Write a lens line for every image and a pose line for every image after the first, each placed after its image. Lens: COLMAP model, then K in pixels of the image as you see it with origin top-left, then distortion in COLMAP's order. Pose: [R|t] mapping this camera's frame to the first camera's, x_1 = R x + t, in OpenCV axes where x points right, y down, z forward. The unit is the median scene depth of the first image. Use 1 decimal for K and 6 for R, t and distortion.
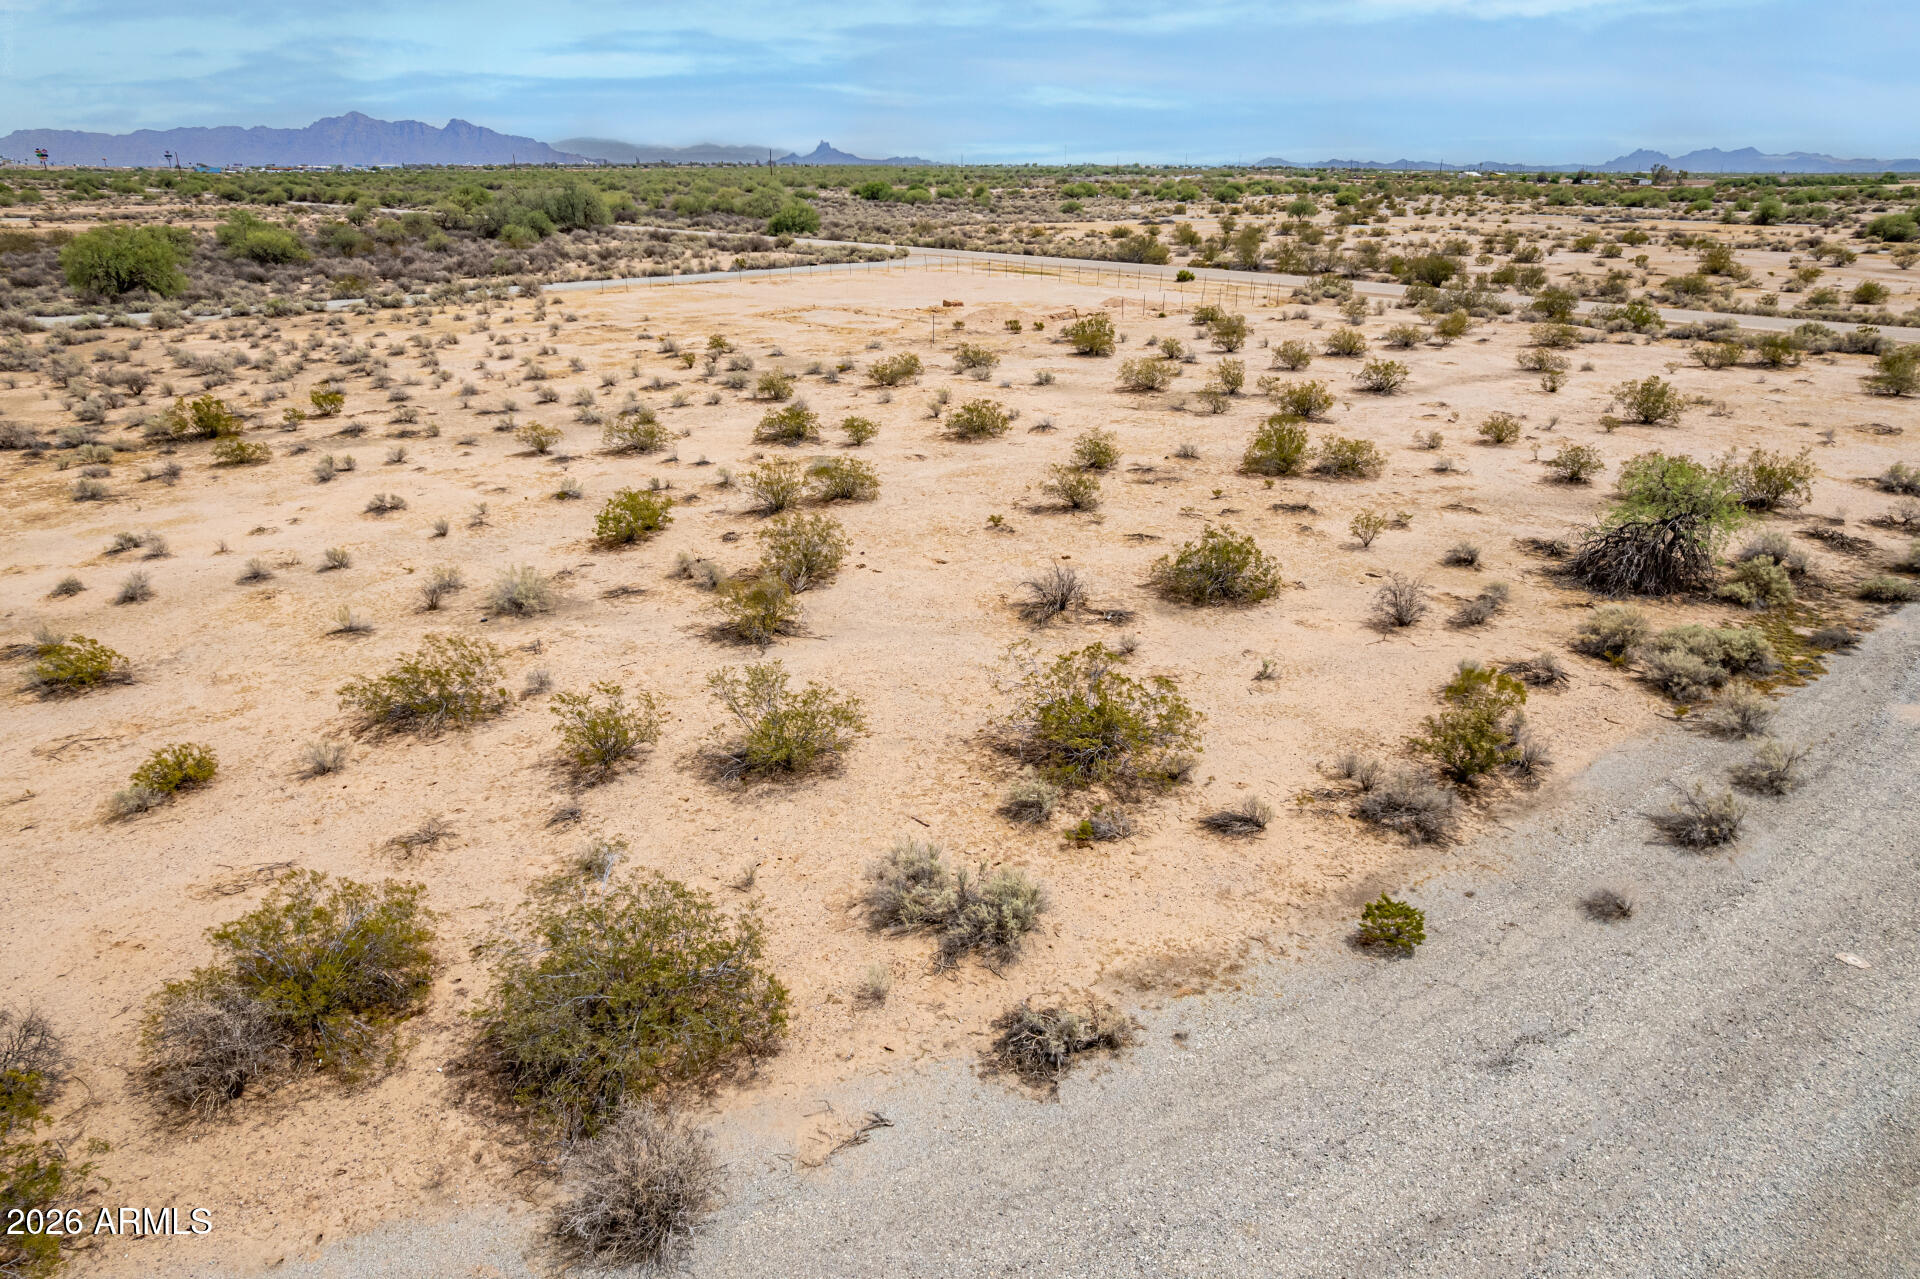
lens RADIAL K [[1256.7, 0, 960.0], [0, 1256.7, 639.5], [0, 0, 1]] dist [-0.076097, 0.073274]
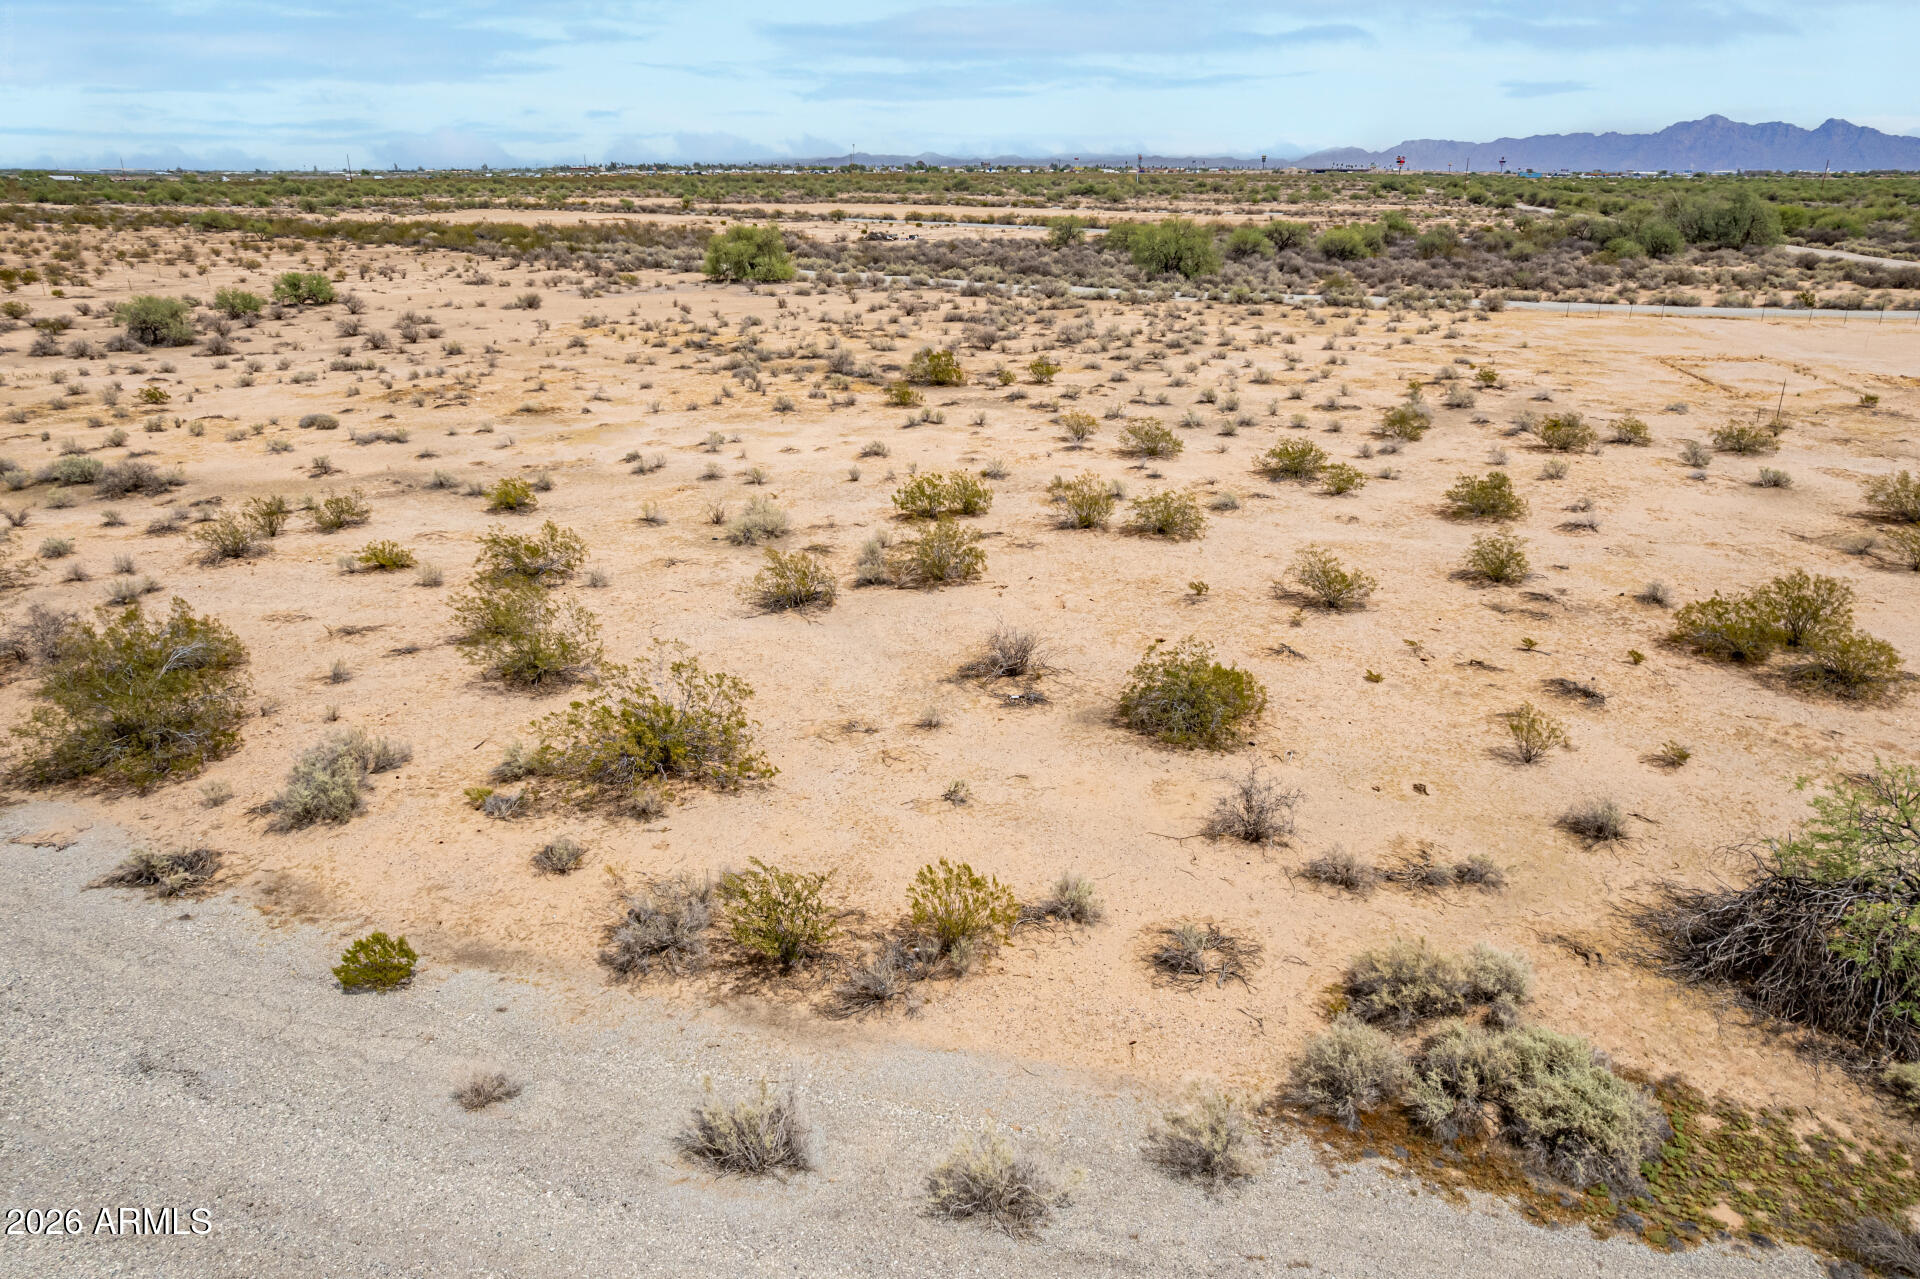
lens RADIAL K [[1269.8, 0, 972.2], [0, 1269.8, 638.7], [0, 0, 1]] dist [-0.072971, 0.069574]
pose [[0.581116, 0.285843, -0.761969, 0.350464], [-0.291767, 0.947222, 0.132823, -0.075770], [0.759721, 0.145132, 0.633846, 0.188373]]
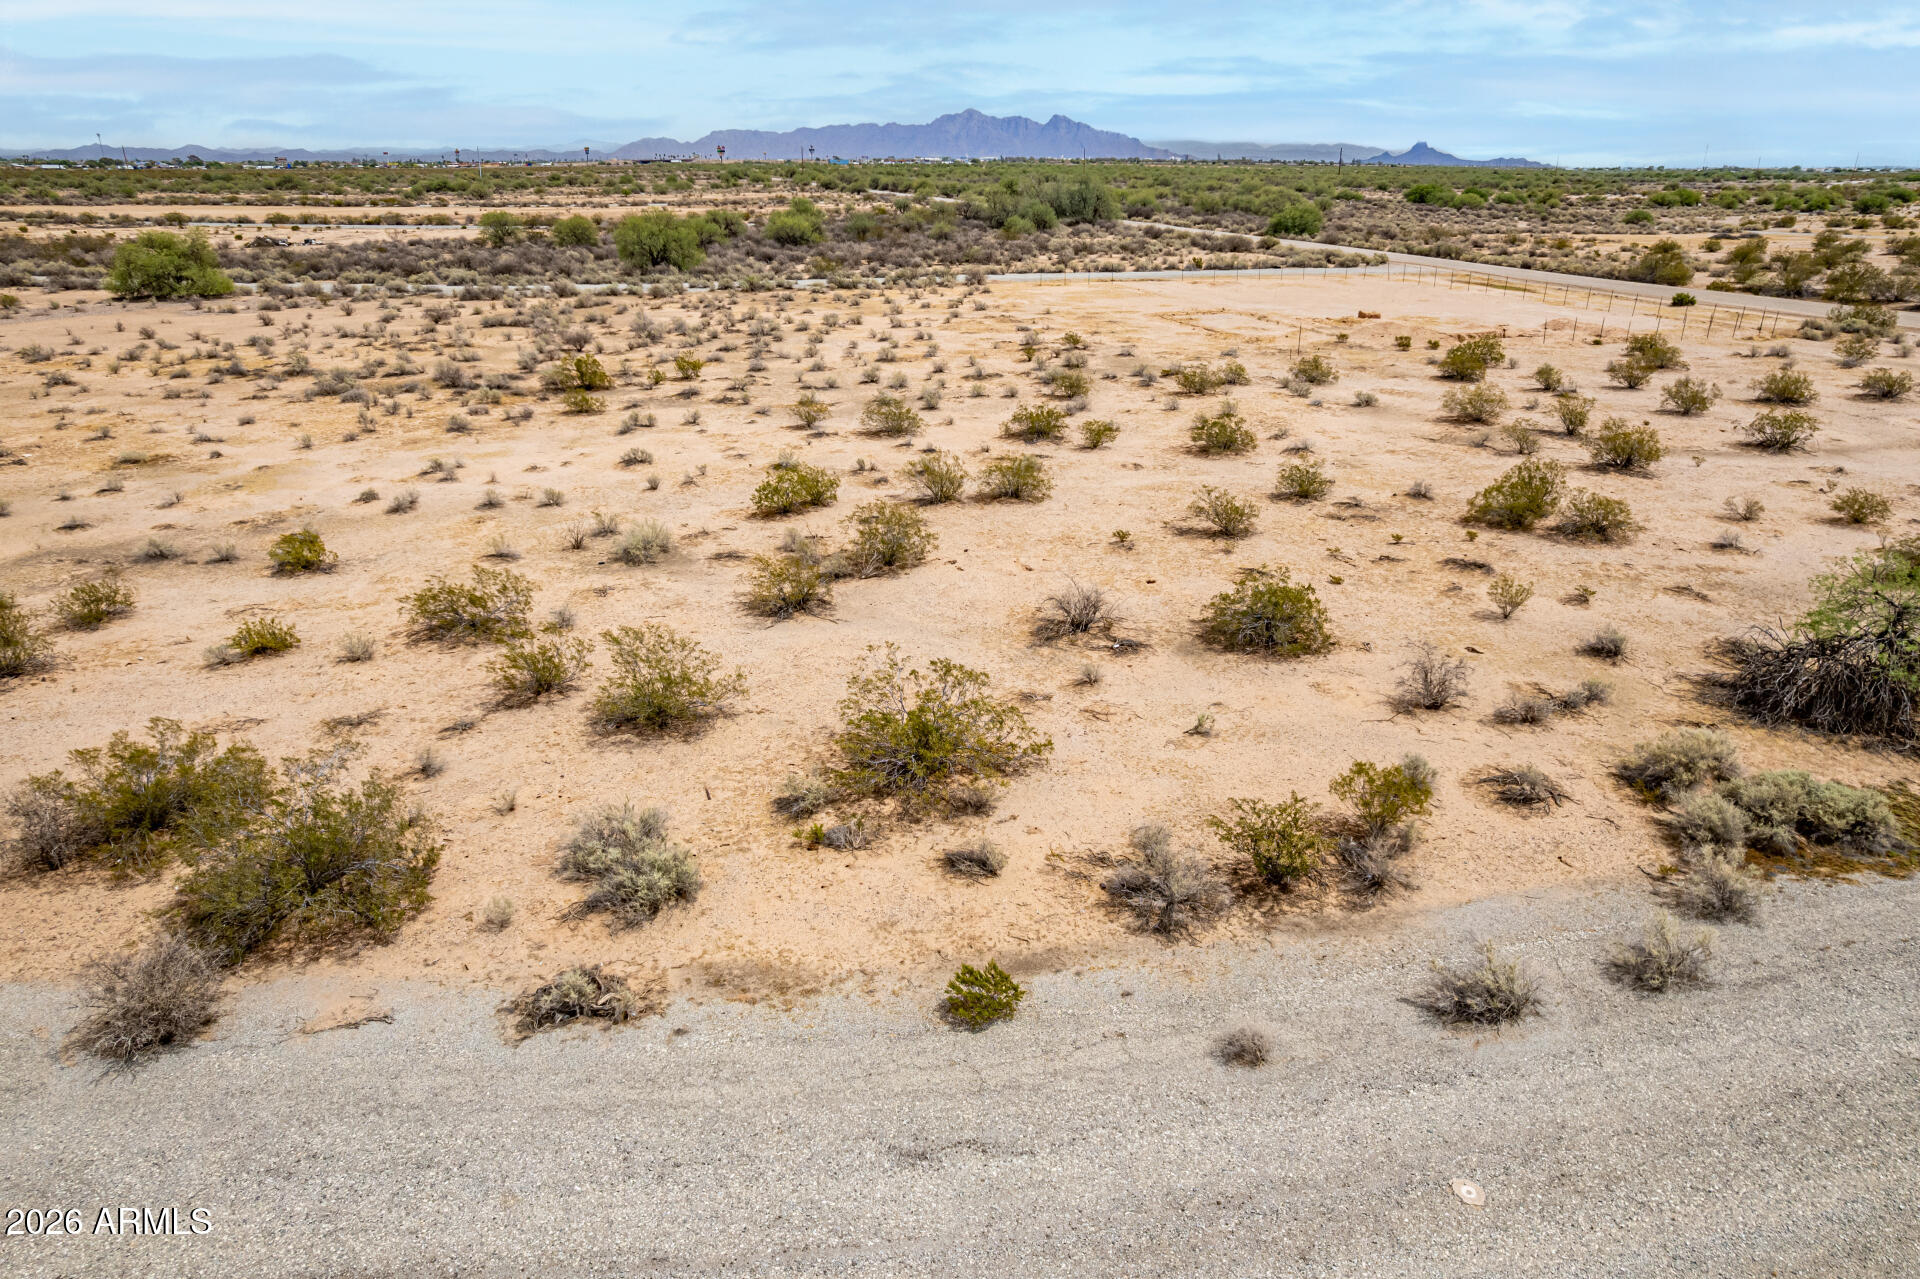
lens RADIAL K [[1256.7, 0, 960.0], [0, 1256.7, 639.5], [0, 0, 1]] dist [-0.076097, 0.073274]
pose [[0.903559, 0.155455, -0.399268, 0.179901], [-0.154536, 0.987377, 0.034714, -0.017184], [0.399625, 0.030335, 0.916177, 0.035050]]
